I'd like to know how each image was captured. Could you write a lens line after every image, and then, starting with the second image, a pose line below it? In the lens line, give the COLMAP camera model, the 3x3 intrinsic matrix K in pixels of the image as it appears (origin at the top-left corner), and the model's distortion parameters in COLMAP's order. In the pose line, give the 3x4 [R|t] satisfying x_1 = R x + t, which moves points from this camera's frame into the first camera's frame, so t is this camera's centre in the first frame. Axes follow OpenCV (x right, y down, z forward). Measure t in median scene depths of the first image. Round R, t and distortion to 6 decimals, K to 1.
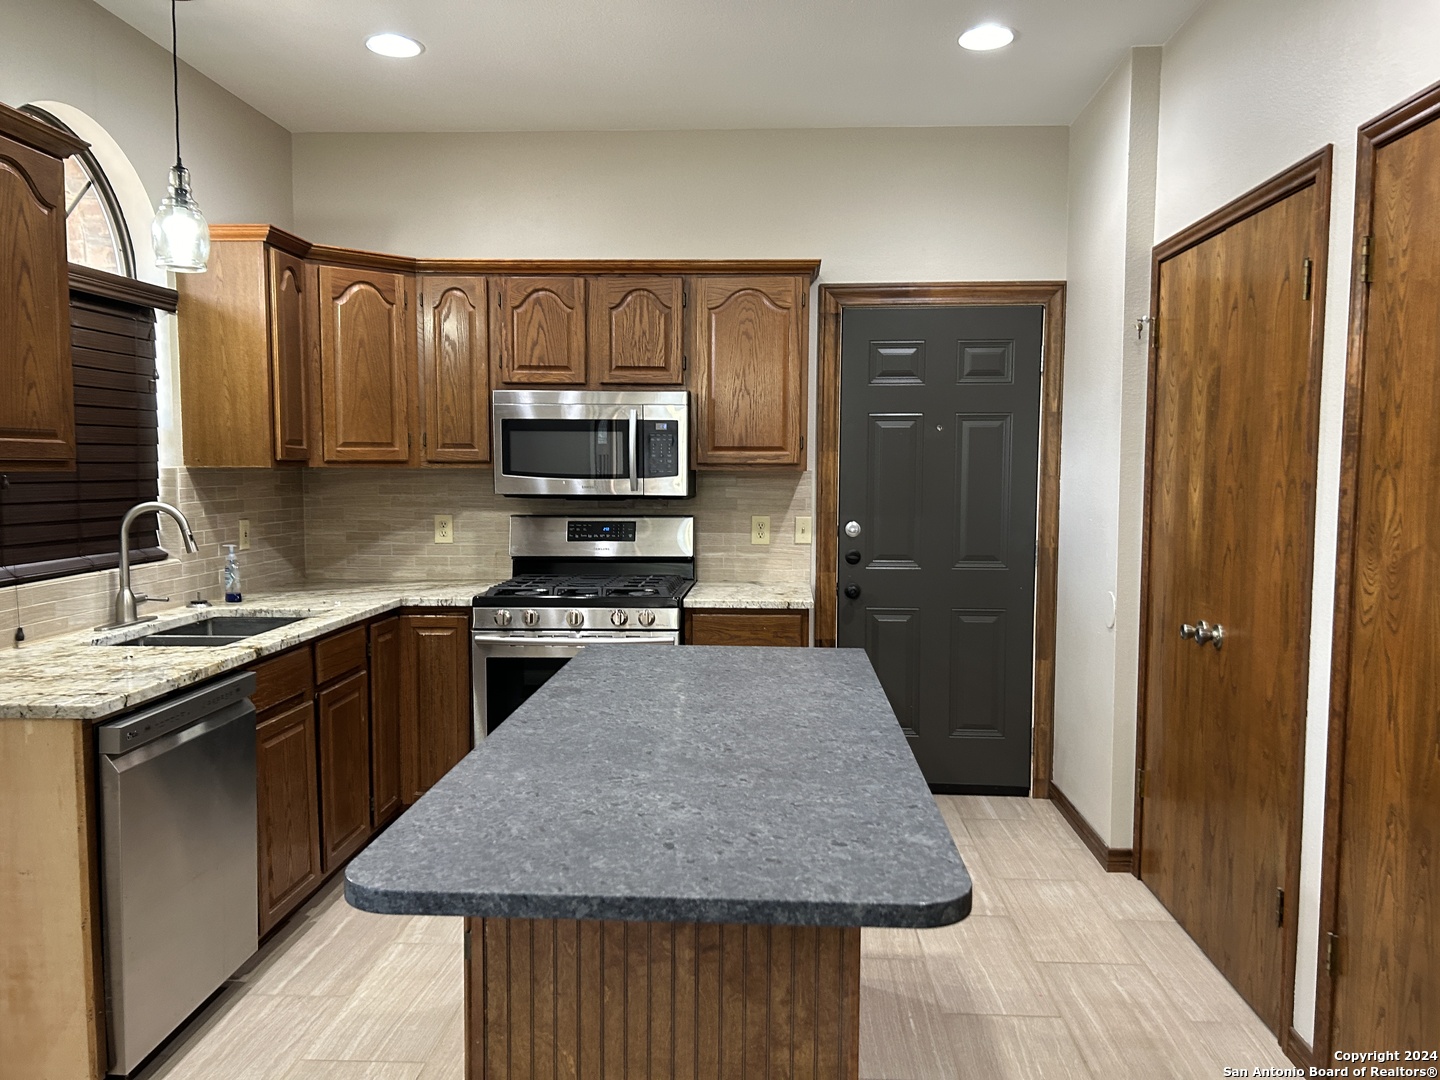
lens RADIAL K [[1083.2, 0, 731.4], [0, 1083.2, 551.0], [0, 0, 1]] dist [0.061843, -0.075186]
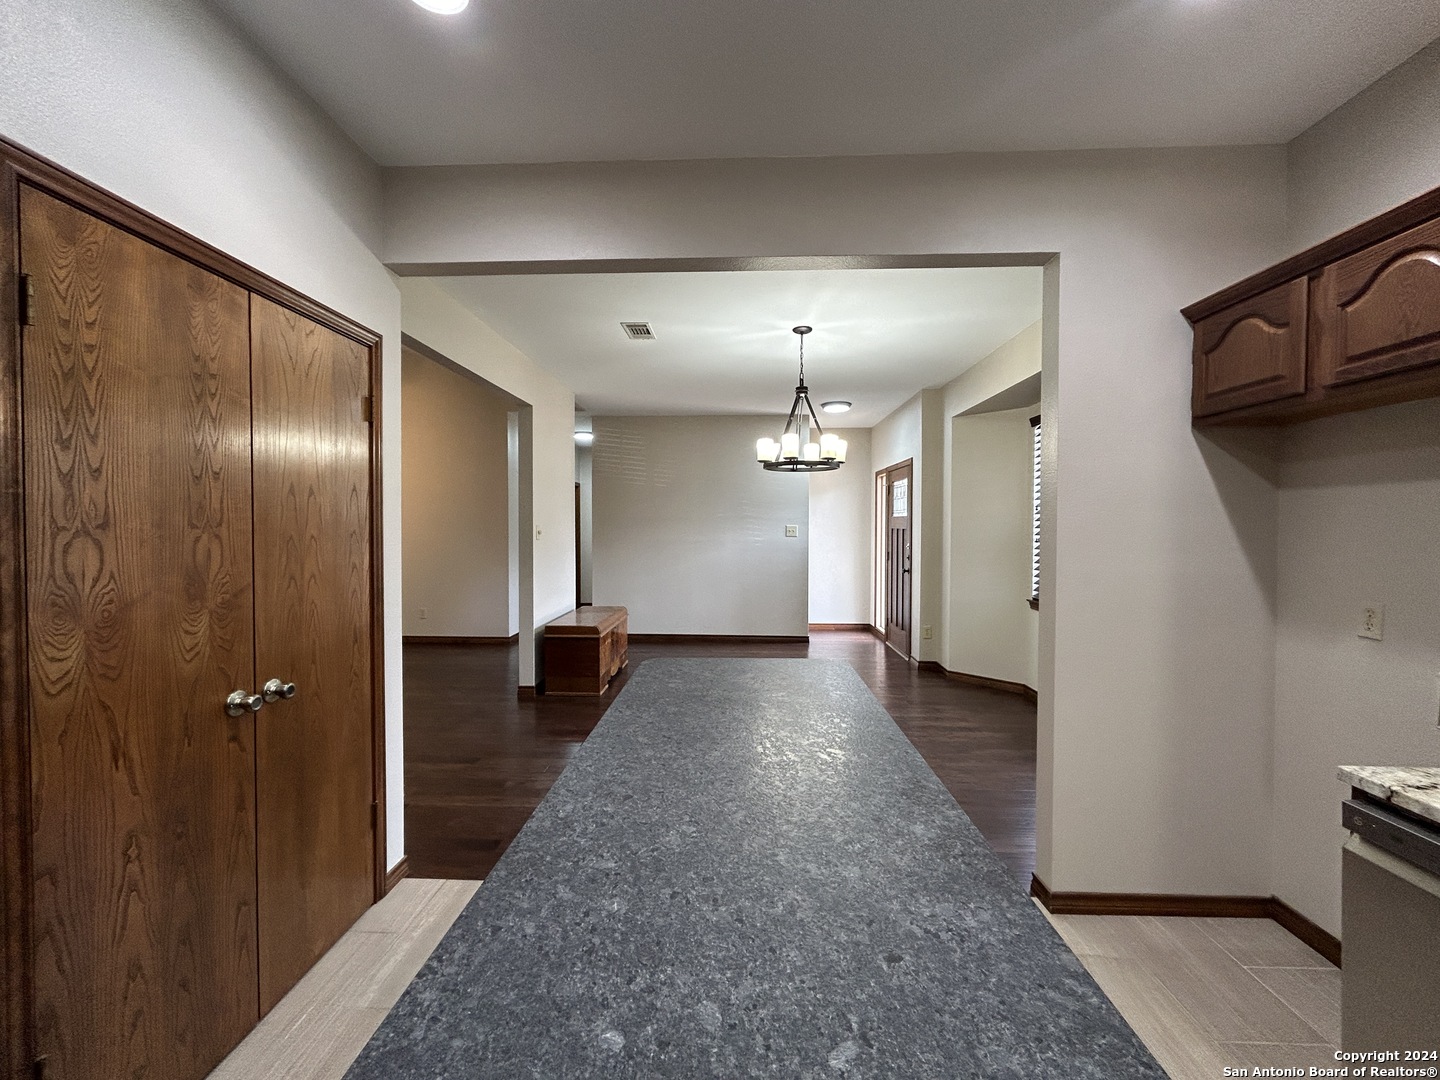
lens RADIAL K [[583.4, 0, 717.2], [0, 583.4, 538.5], [0, 0, 1]] dist [-0.004555, 0.001486]
pose [[-0.999970, -0.006965, -0.003368, 0.005876], [-0.007276, 0.994605, 0.103475, -0.075950], [0.002629, 0.103496, -0.994626, 0.917941]]
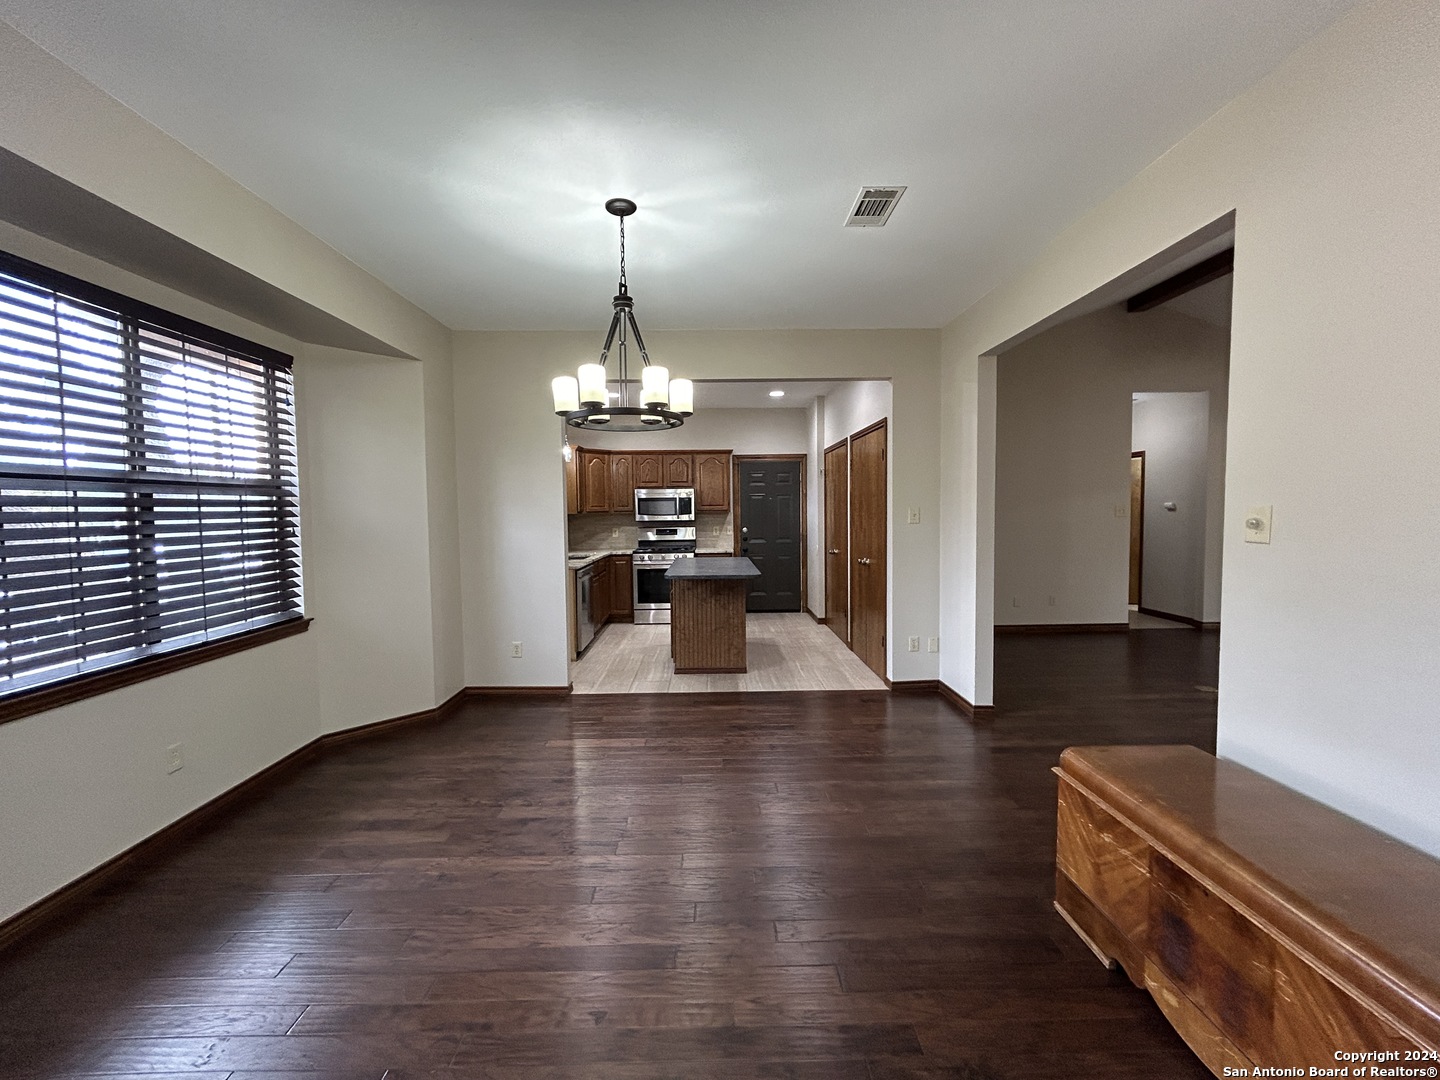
lens RADIAL K [[583.4, 0, 718.8], [0, 583.4, 542.2], [0, 0, 1]] dist [-0.004555, 0.001486]
pose [[0.997983, -0.018975, 0.060586, -0.085331], [0.020534, 0.999471, -0.025216, 0.070163], [-0.060076, 0.026410, 0.997844, -0.874100]]
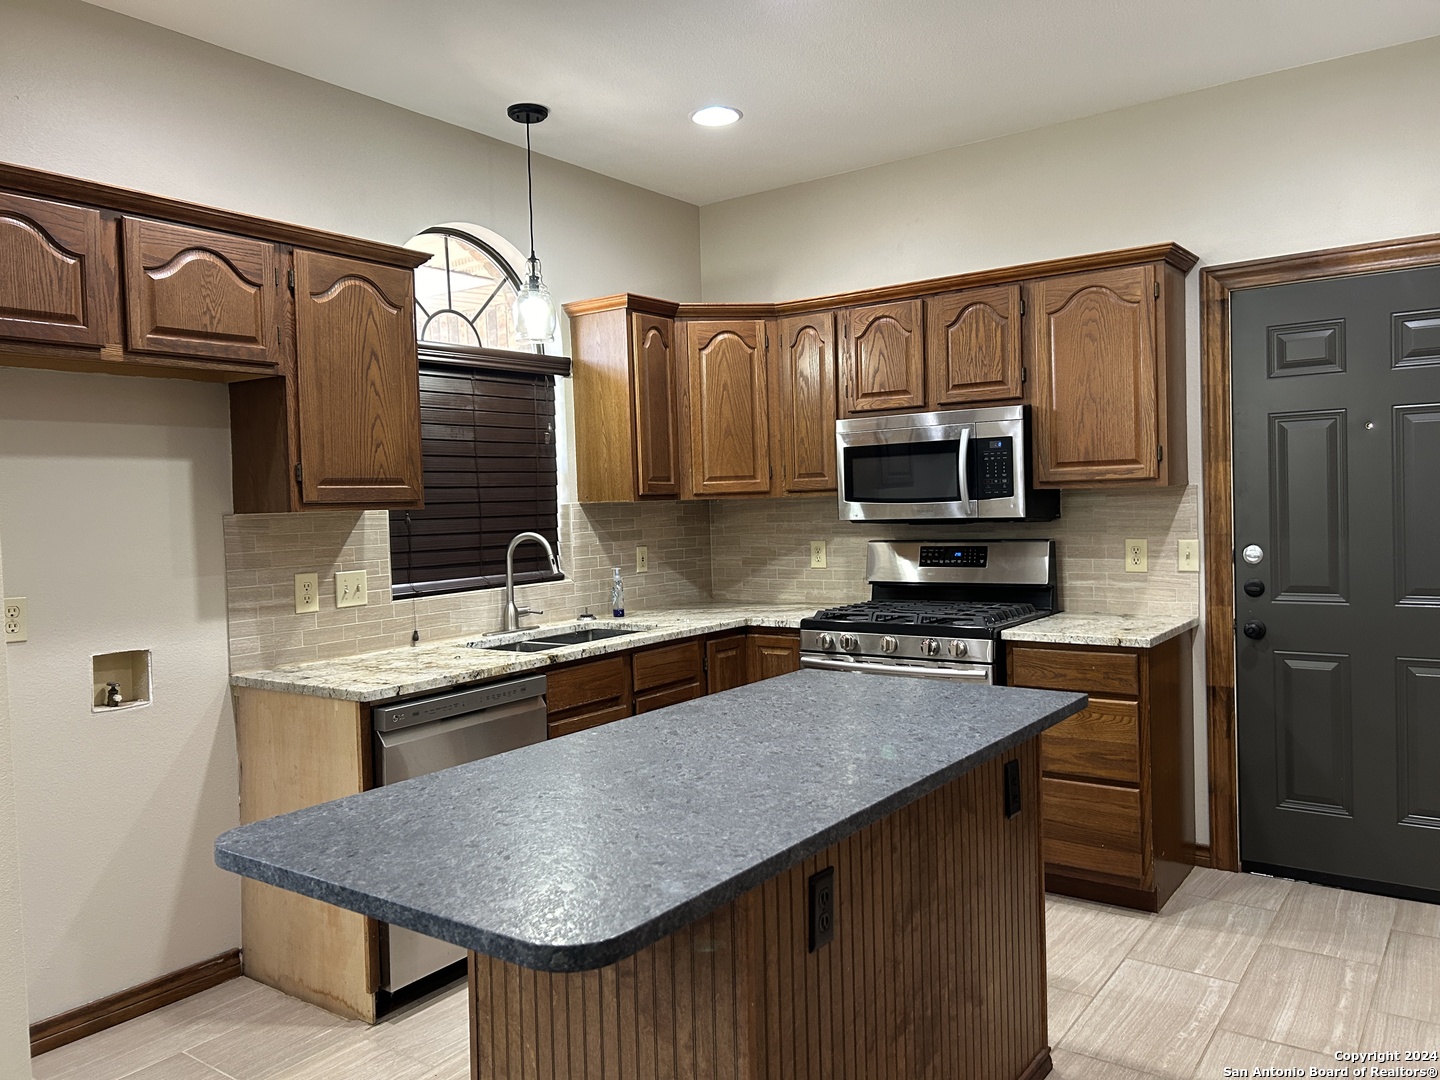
lens RADIAL K [[1083.2, 0, 713.1], [0, 1083.2, 535.6], [0, 0, 1]] dist [0.061843, -0.075186]
pose [[0.833362, -0.010465, -0.552629, 0.281744], [-0.010882, 0.999316, -0.035333, -0.000520], [0.552621, 0.035459, 0.832678, 0.093394]]
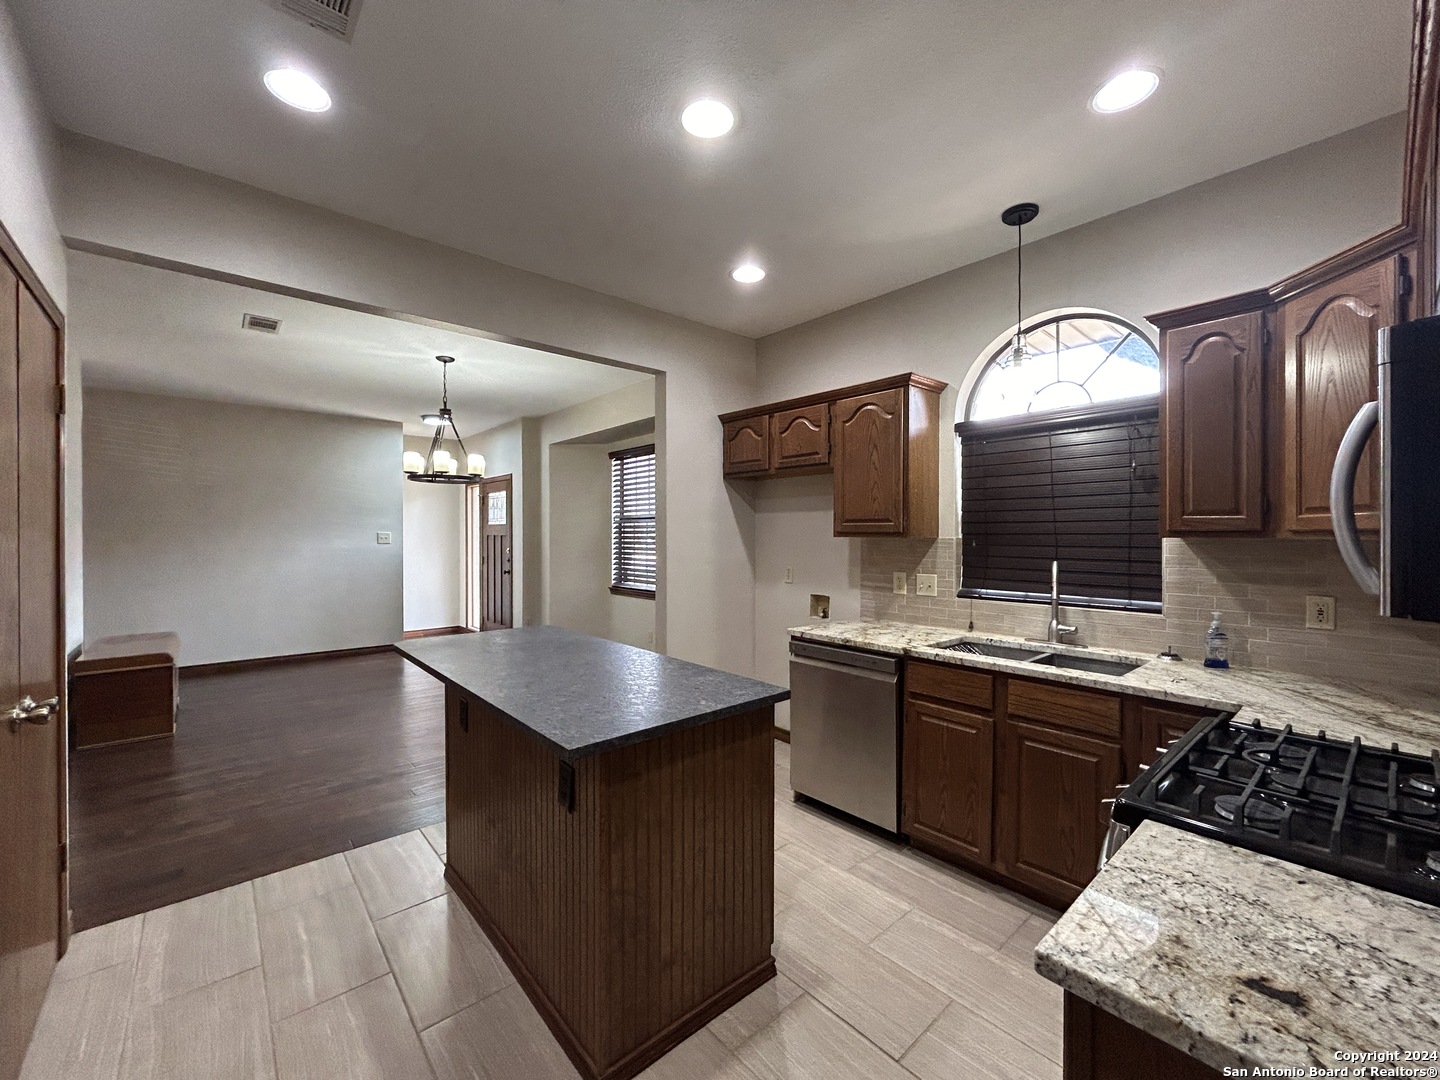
lens RADIAL K [[583.4, 0, 719.2], [0, 583.4, 538.1], [0, 0, 1]] dist [-0.004555, 0.001486]
pose [[-0.720614, 0.000778, -0.693336, 0.279318], [-0.059179, 0.996281, 0.062625, -0.086042], [0.690806, 0.086160, -0.717888, 1.108488]]
